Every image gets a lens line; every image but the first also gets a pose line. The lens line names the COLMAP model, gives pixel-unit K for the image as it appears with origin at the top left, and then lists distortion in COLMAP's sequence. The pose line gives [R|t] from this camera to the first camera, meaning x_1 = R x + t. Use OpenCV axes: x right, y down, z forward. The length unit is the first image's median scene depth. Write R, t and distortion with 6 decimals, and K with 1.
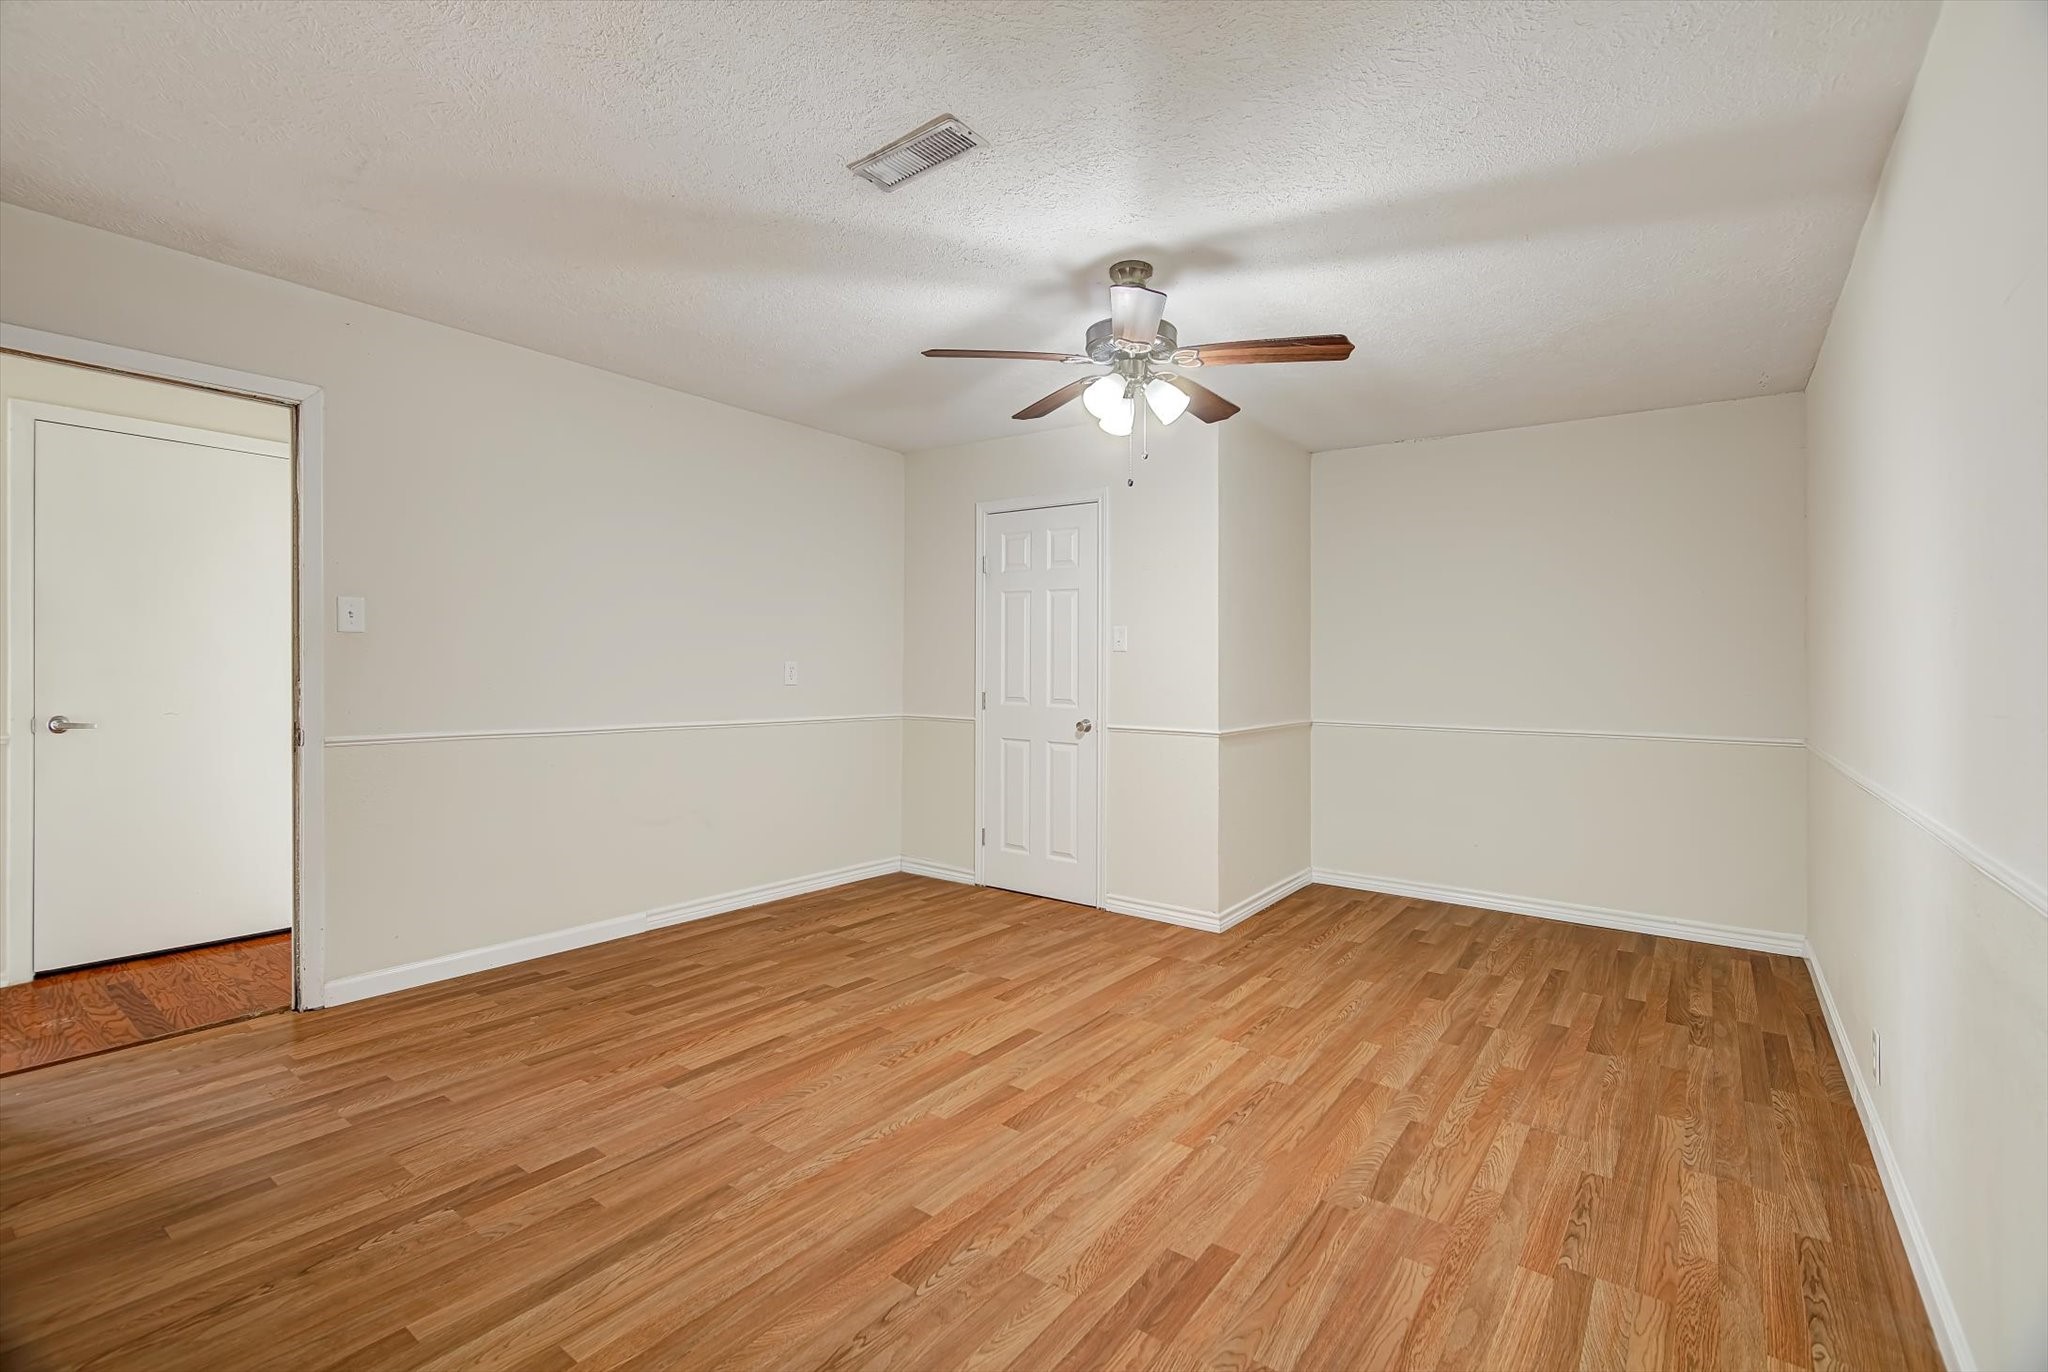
lens RADIAL K [[909.8, 0, 1025.2], [0, 909.8, 672.2], [0, 0, 1]] dist [0.004159, -0.000752]
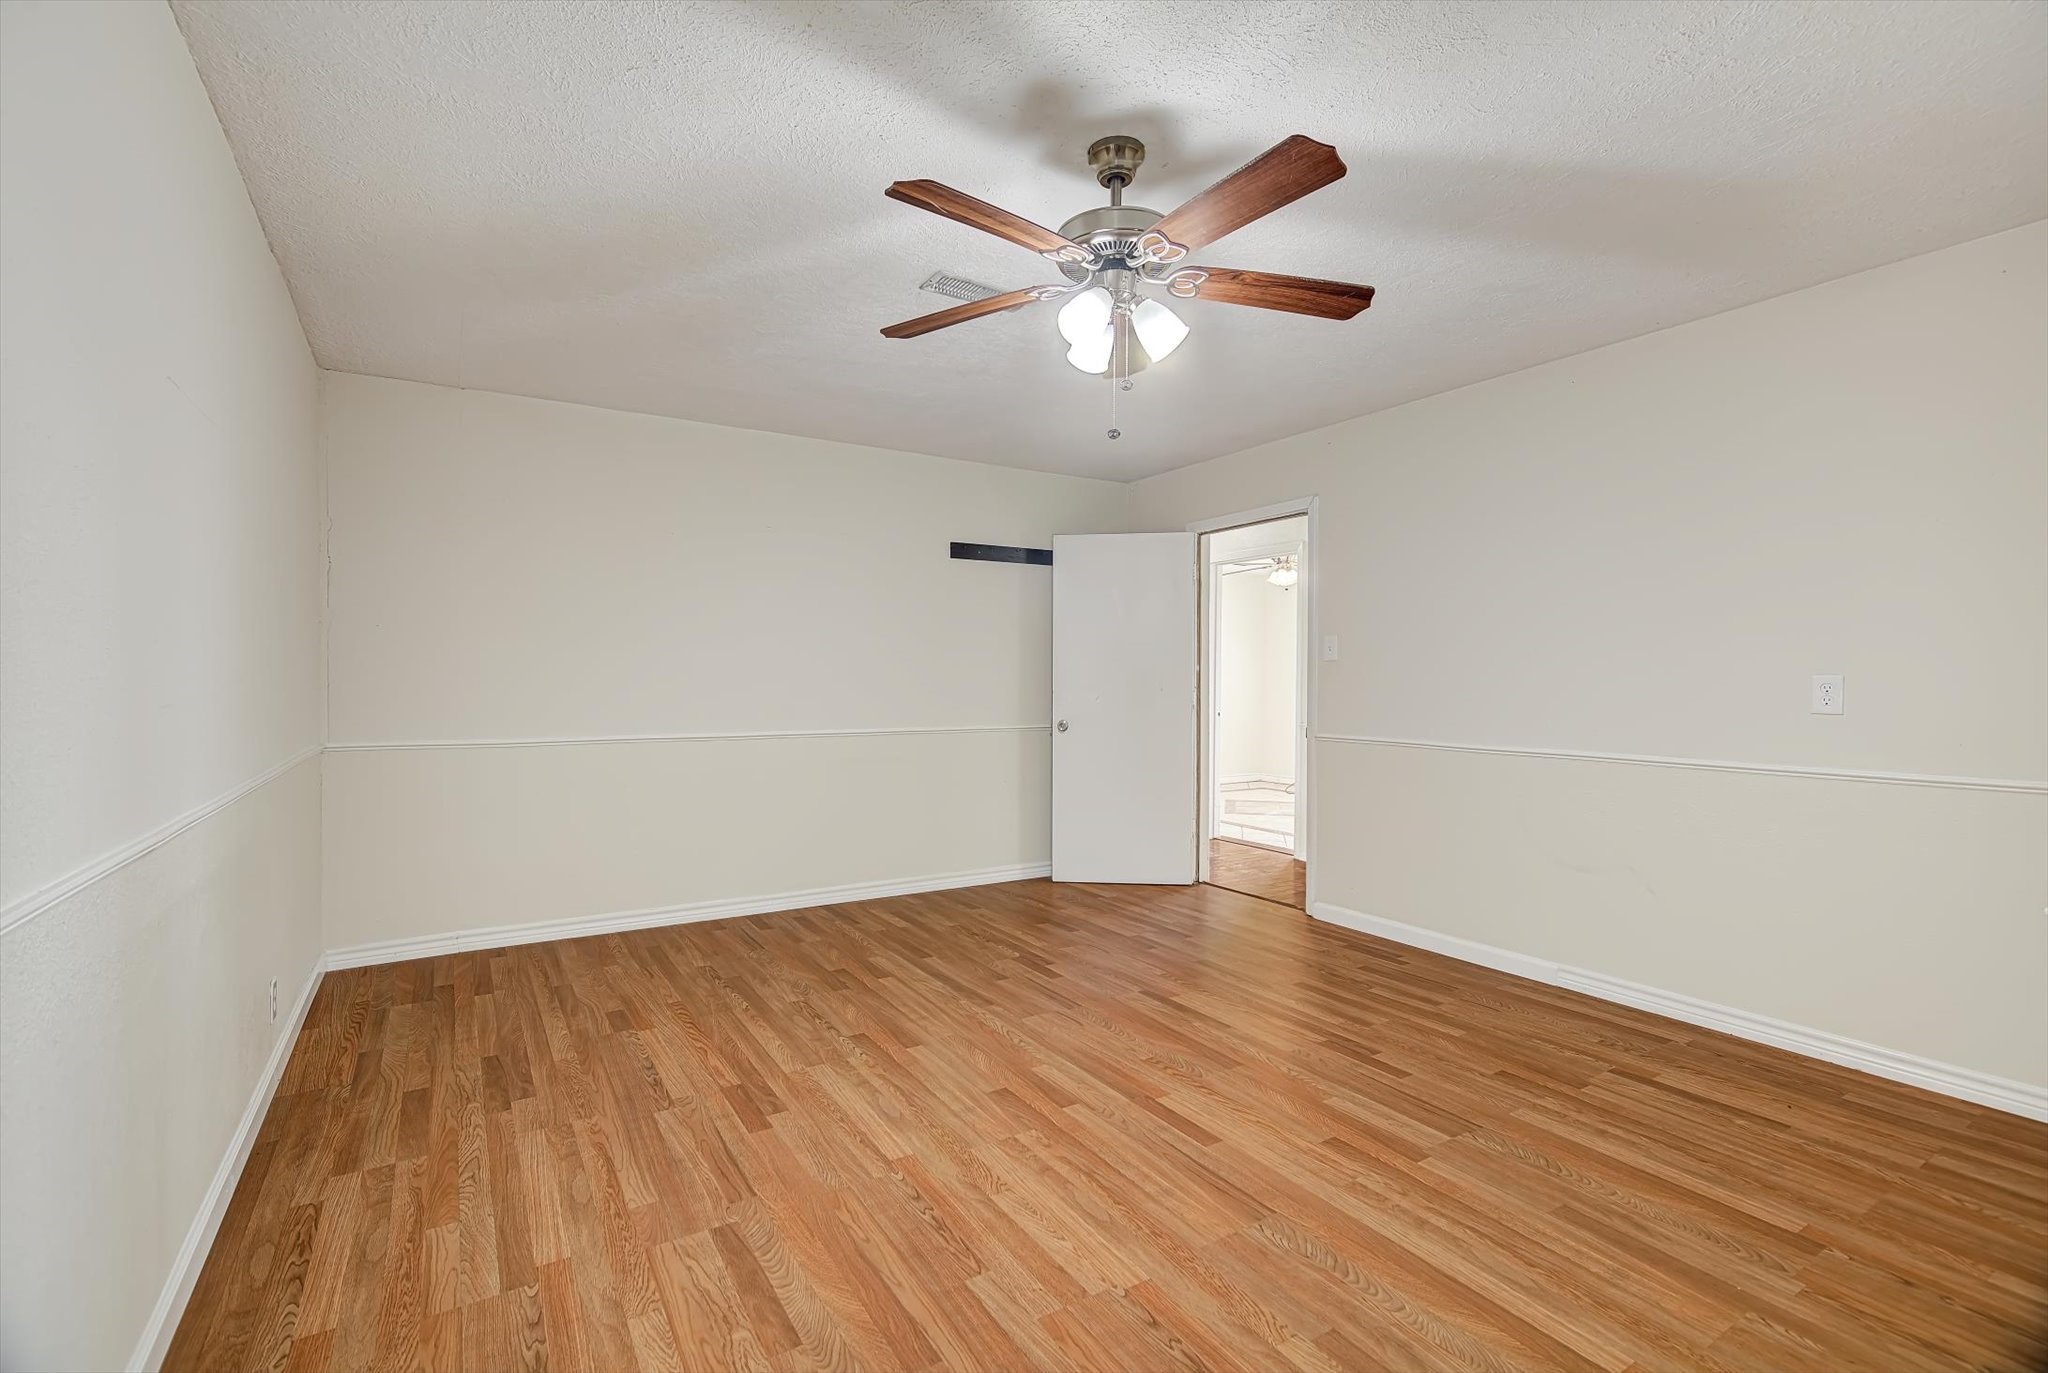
lens RADIAL K [[909.8, 0, 1025.2], [0, 909.8, 672.7], [0, 0, 1]] dist [0.004159, -0.000752]
pose [[-0.356371, -0.020840, -0.934112, 1.058389], [-0.011606, 0.999773, -0.017877, 0.003515], [0.934272, 0.004470, -0.356532, 1.464238]]
